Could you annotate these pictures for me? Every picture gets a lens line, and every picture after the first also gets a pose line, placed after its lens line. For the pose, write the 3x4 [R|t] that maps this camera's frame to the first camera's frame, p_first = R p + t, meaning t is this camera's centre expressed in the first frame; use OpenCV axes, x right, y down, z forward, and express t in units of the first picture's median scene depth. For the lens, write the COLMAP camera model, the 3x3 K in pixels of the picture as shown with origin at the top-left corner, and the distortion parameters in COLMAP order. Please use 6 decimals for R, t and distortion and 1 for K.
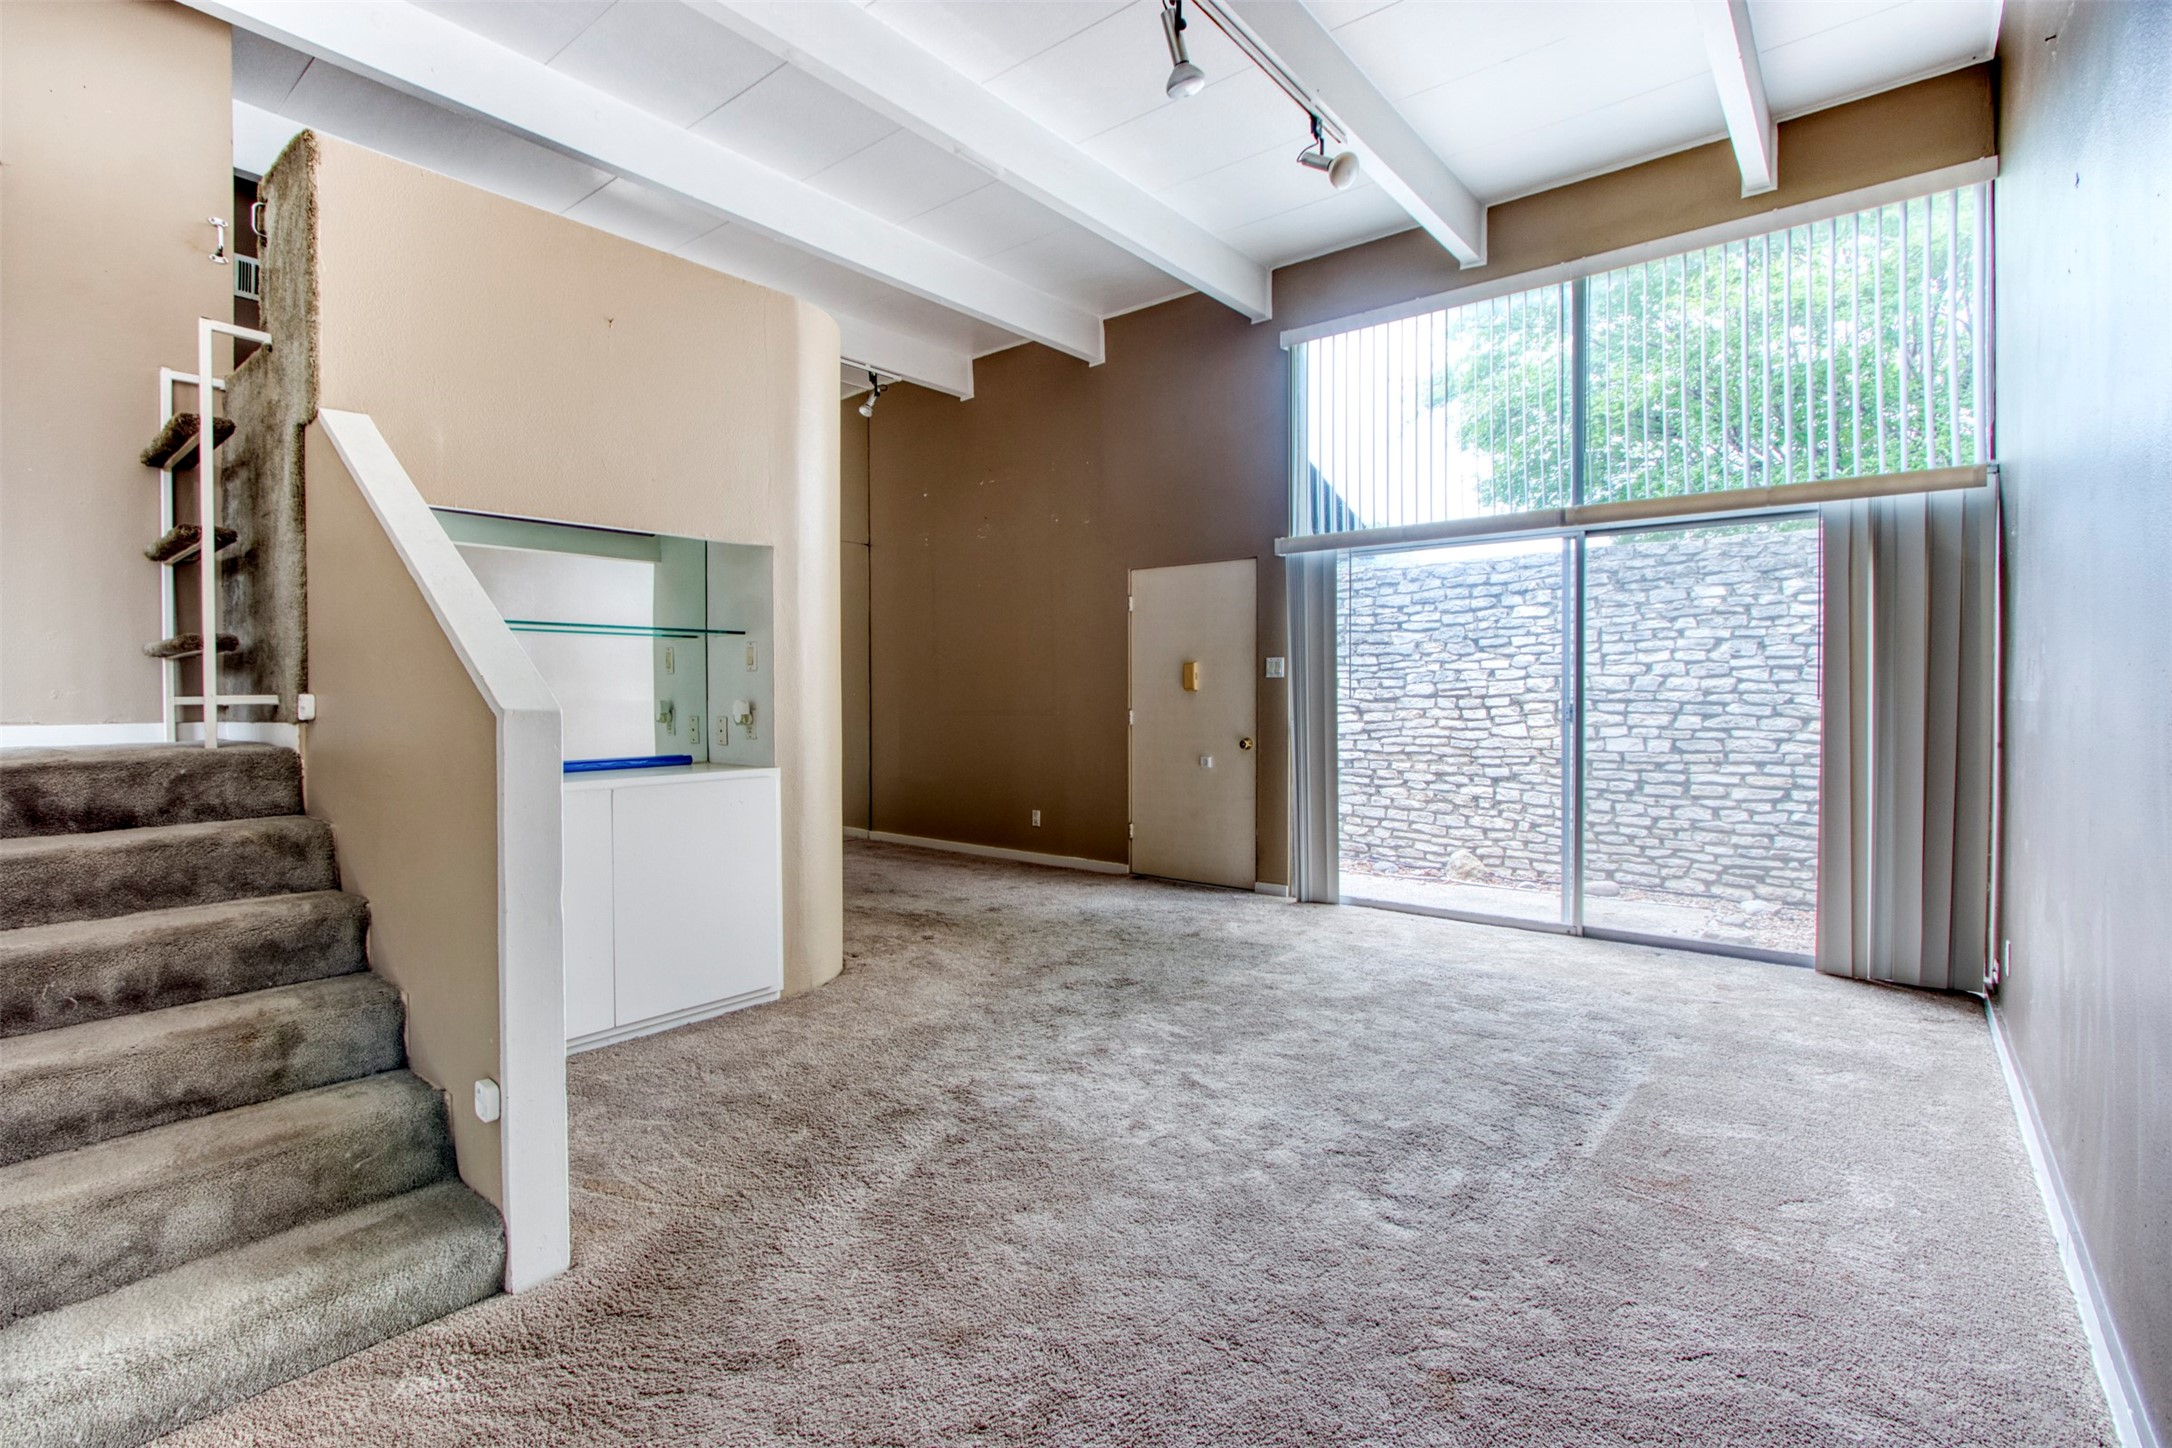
lens RADIAL K [[1003.2, 0, 1044.7], [0, 1003.2, 706.5], [0, 0, 1]] dist [-0.021857, 0.007215]
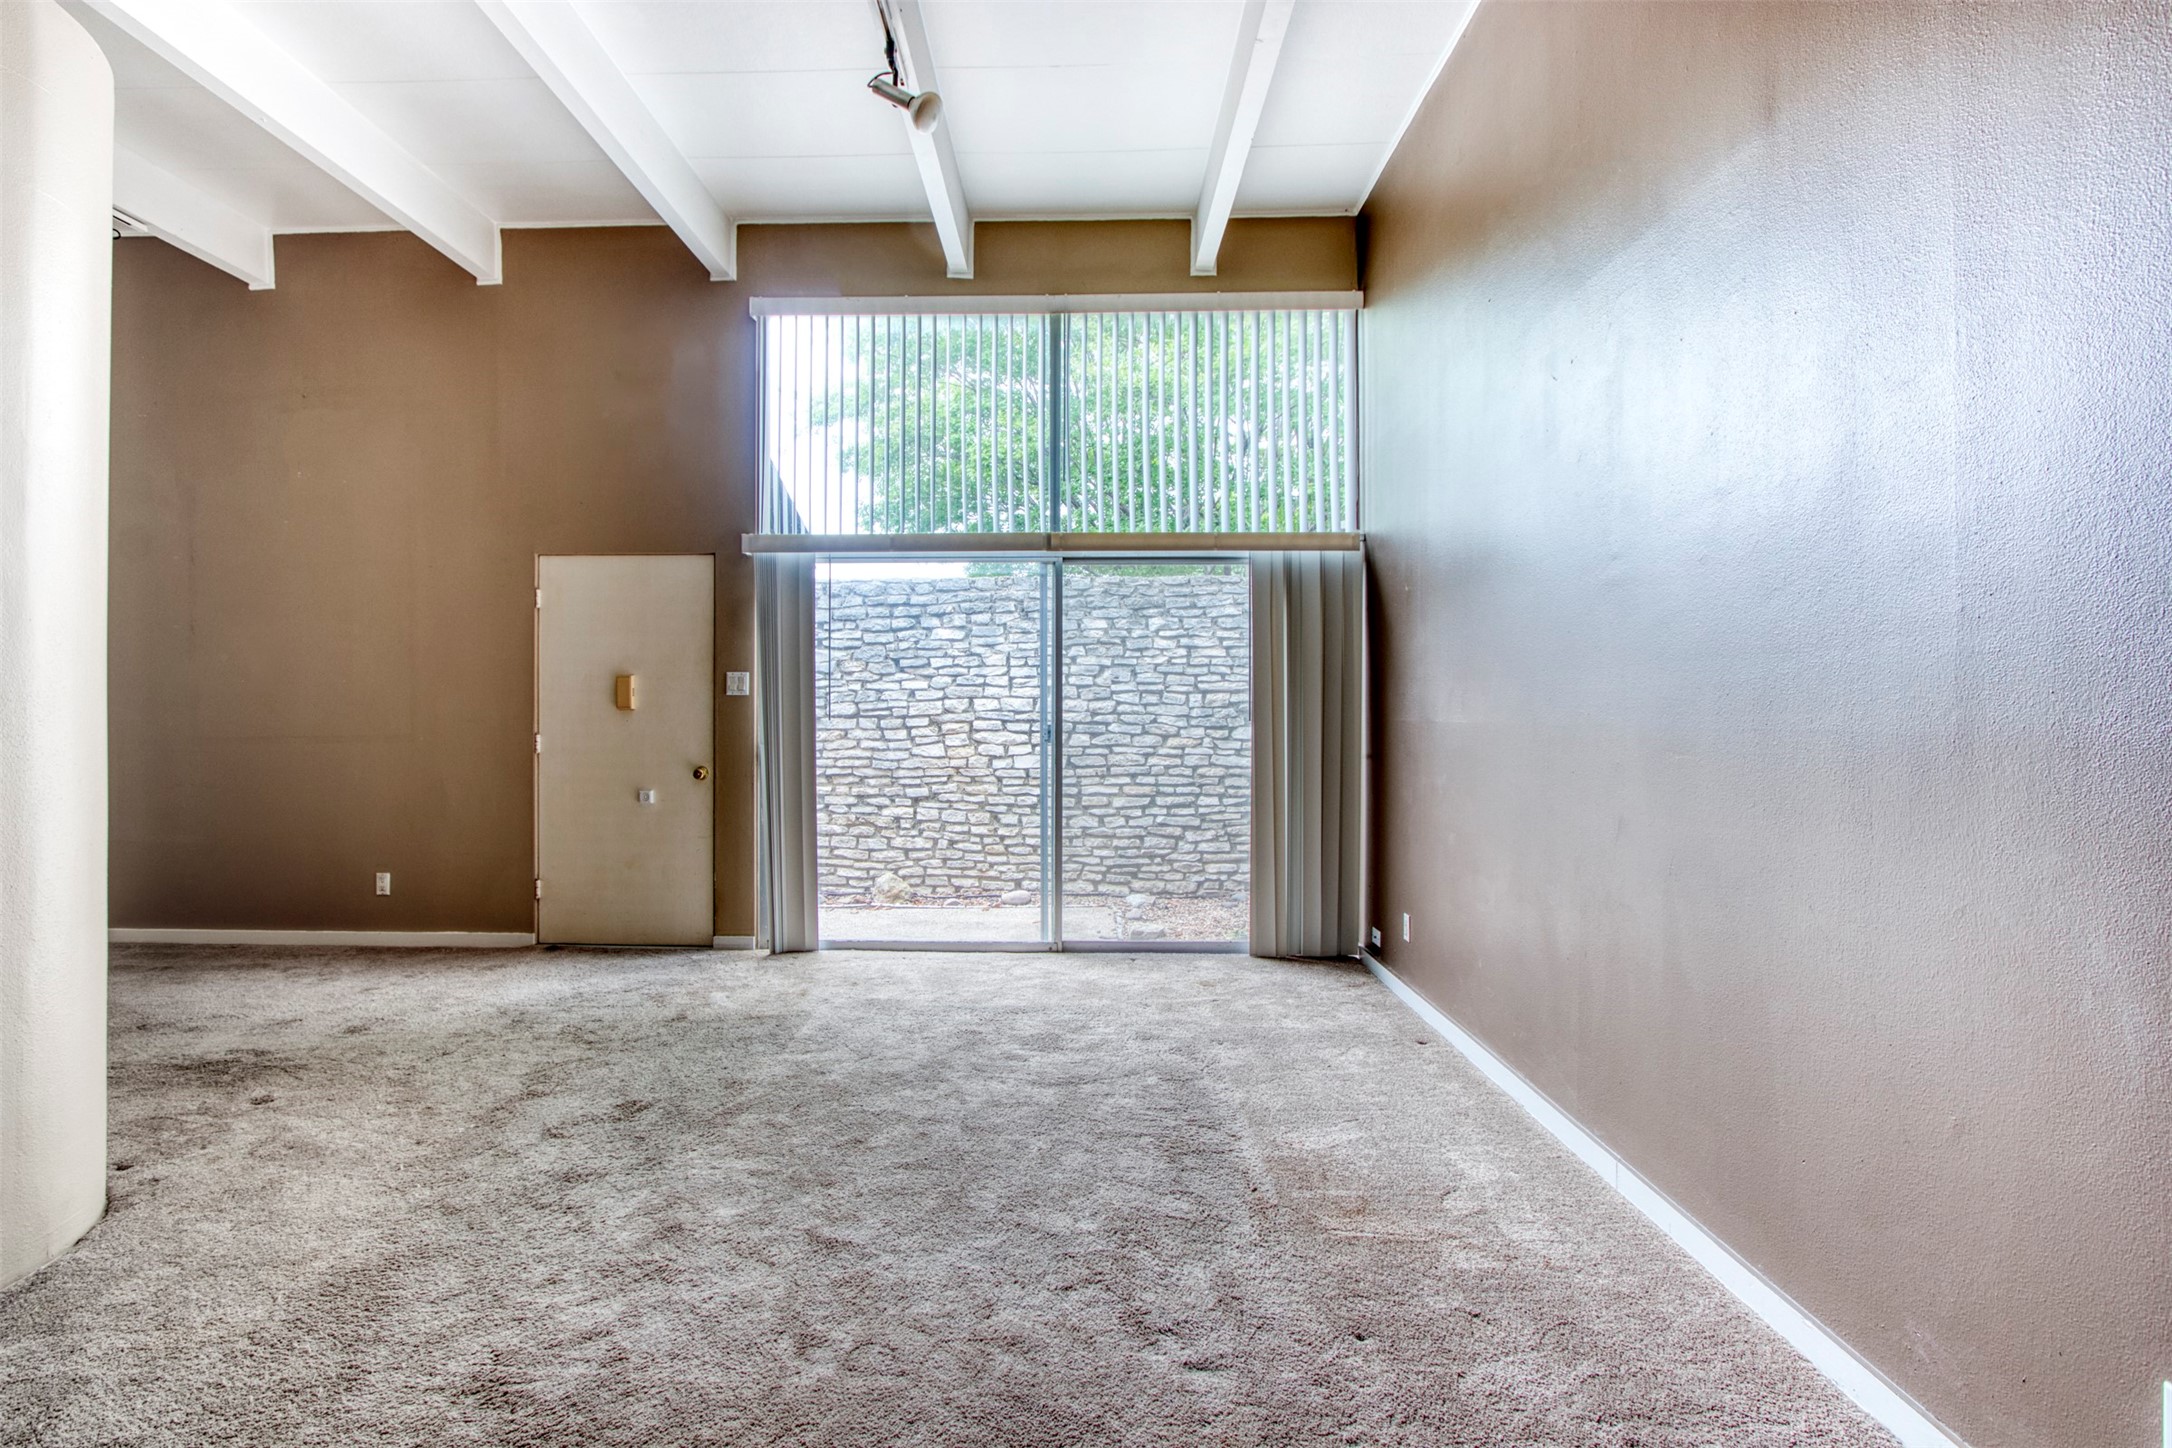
lens RADIAL K [[1003.2, 0, 1044.7], [0, 1003.2, 706.5], [0, 0, 1]] dist [-0.021857, 0.007215]
pose [[0.784335, 0.007268, 0.620295, -0.094698], [0.004595, 0.999836, -0.017525, -0.002717], [-0.620321, 0.016595, 0.784172, 0.162132]]
